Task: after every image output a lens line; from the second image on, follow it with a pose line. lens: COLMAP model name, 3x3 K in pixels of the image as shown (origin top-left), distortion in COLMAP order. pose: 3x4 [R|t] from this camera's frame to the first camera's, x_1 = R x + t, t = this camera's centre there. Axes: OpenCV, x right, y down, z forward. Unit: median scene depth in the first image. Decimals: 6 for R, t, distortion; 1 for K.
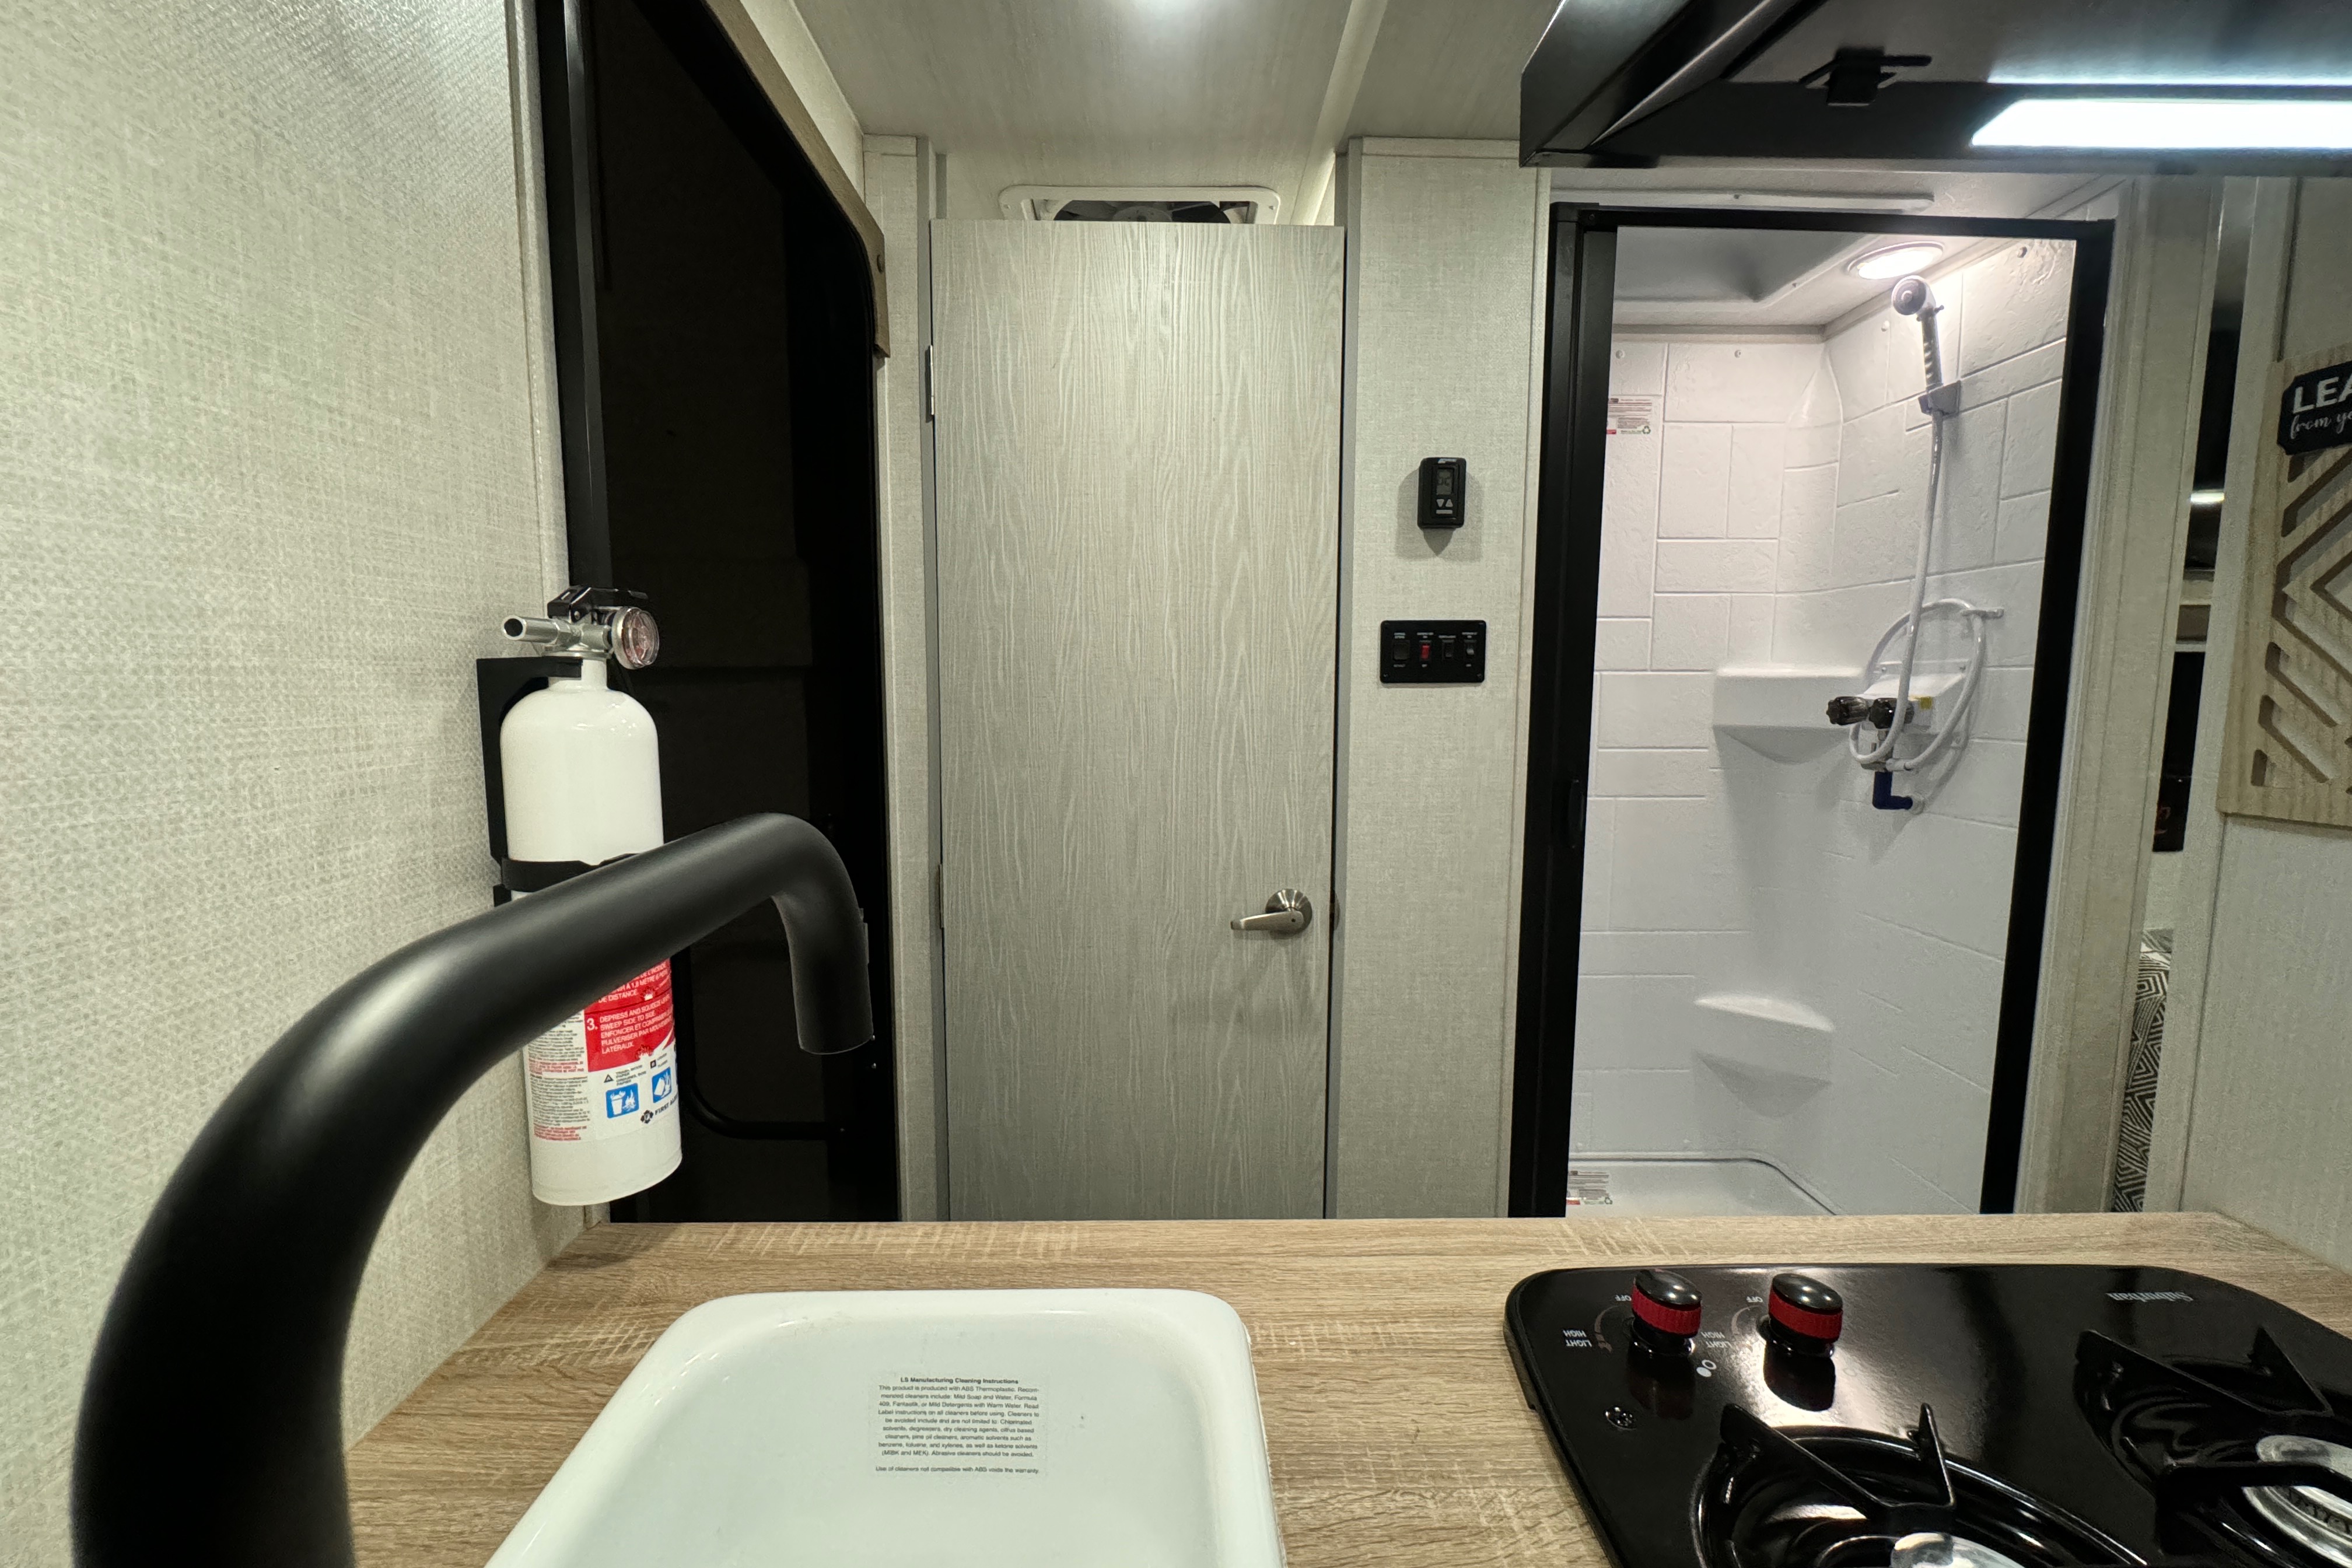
lens RADIAL K [[935.8, 0, 1175.1], [0, 935.8, 784.3], [0, 0, 1]] dist [-0.000541, -0.000642]
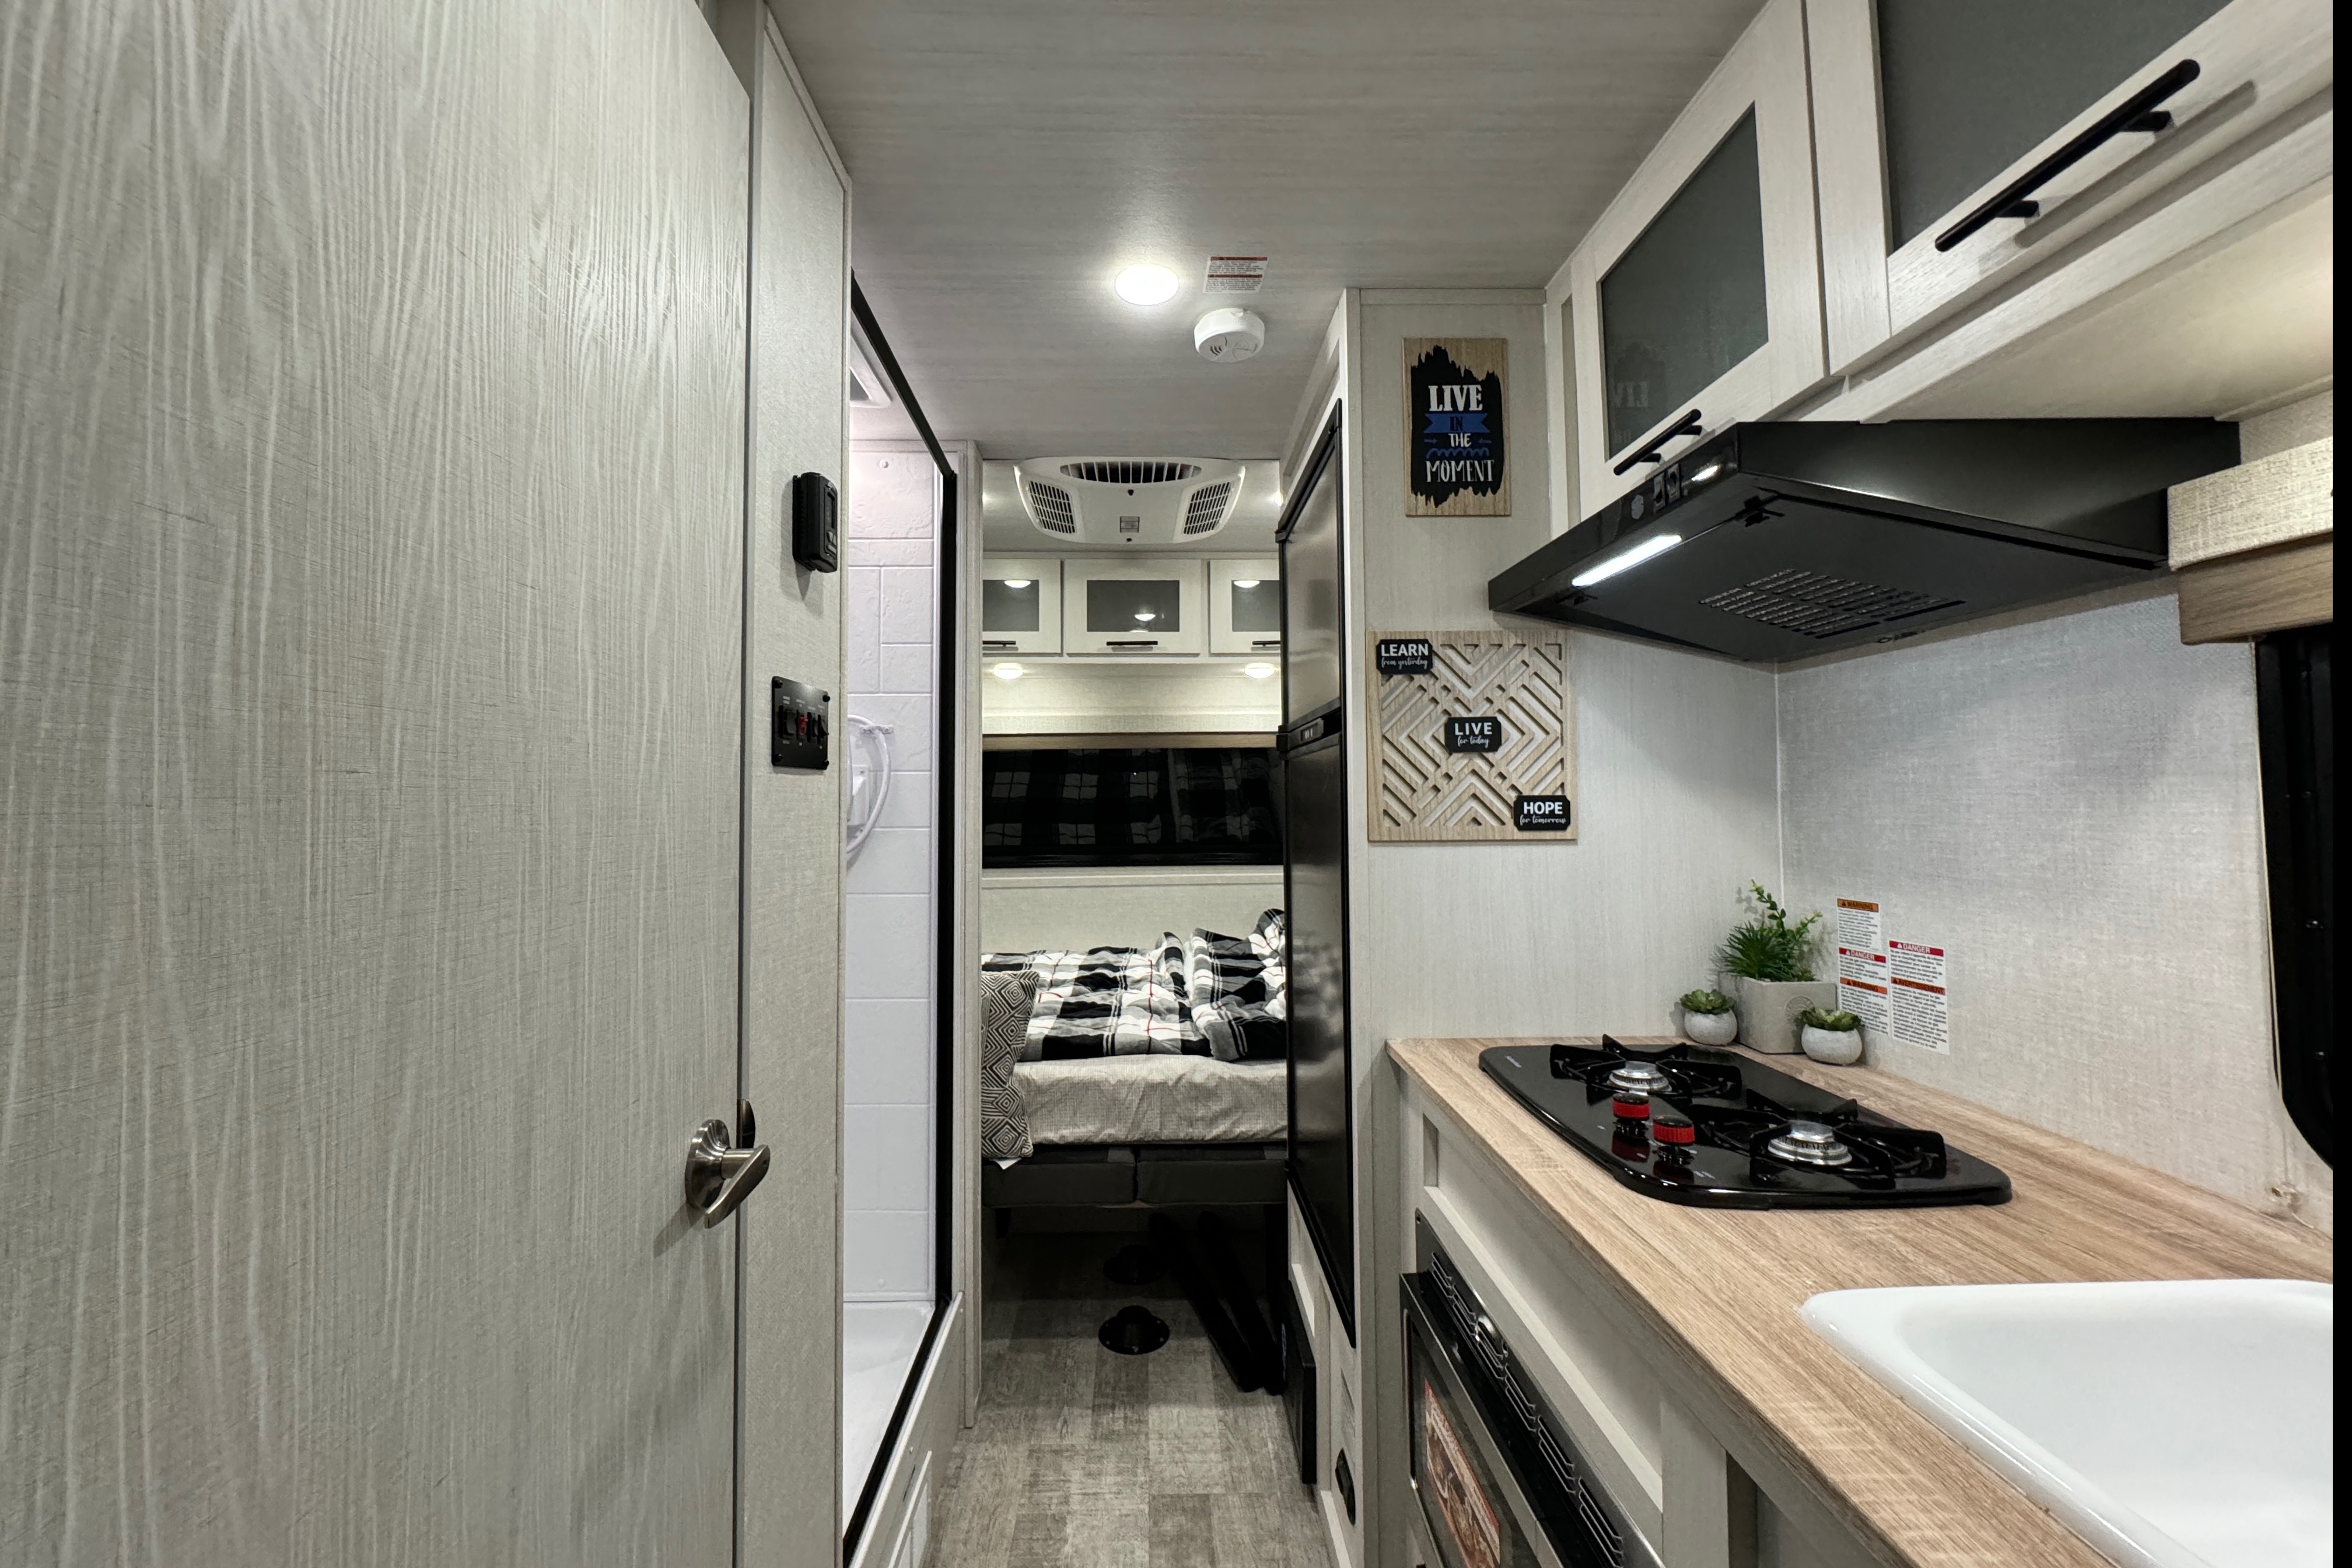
lens RADIAL K [[935.8, 0, 1157.6], [0, 935.8, 767.2], [0, 0, 1]] dist [-0.000541, -0.000642]
pose [[0.002595, 0.035330, 0.999372, -0.415087], [0.106826, 0.993647, -0.035405, -0.047973], [-0.994274, 0.106850, -0.001196, 0.648760]]
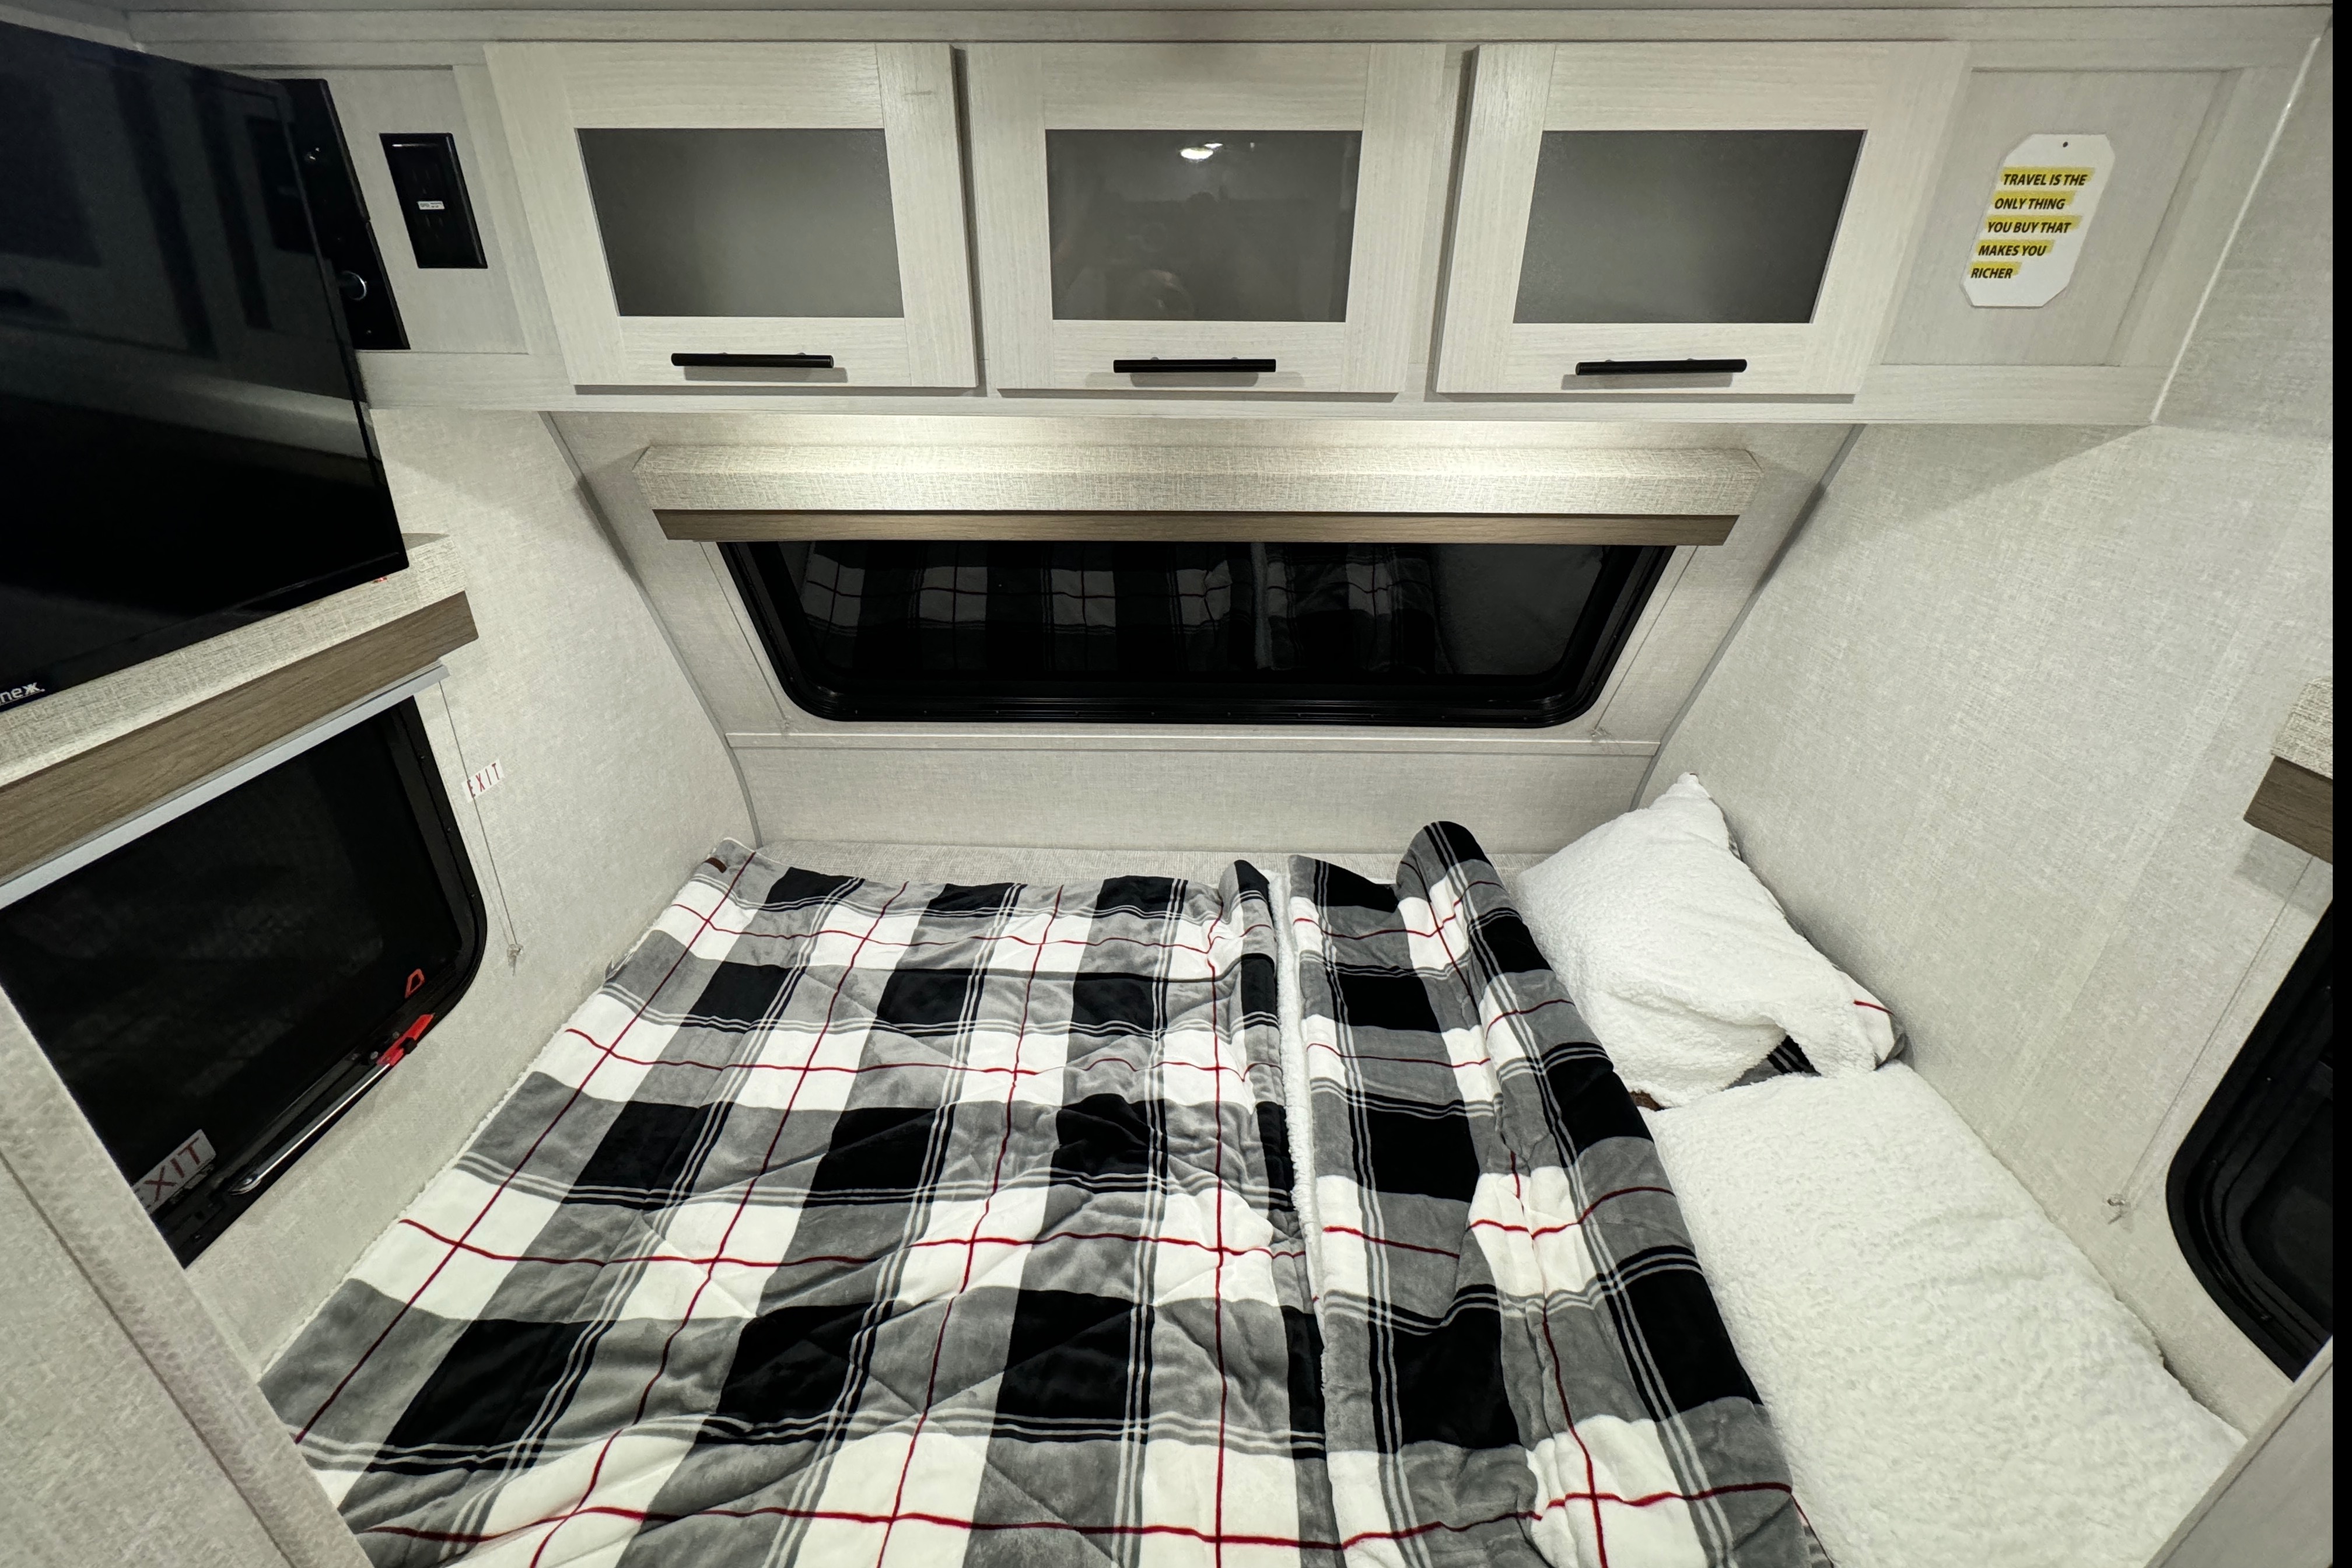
lens RADIAL K [[935.8, 0, 1156.8], [0, 935.8, 715.8], [0, 0, 1]] dist [-0.000541, -0.000642]
pose [[0.046723, -0.413719, 0.909205, 0.843978], [0.097356, 0.907752, 0.408054, -0.416122], [-0.994152, 0.069451, 0.082690, 0.661018]]
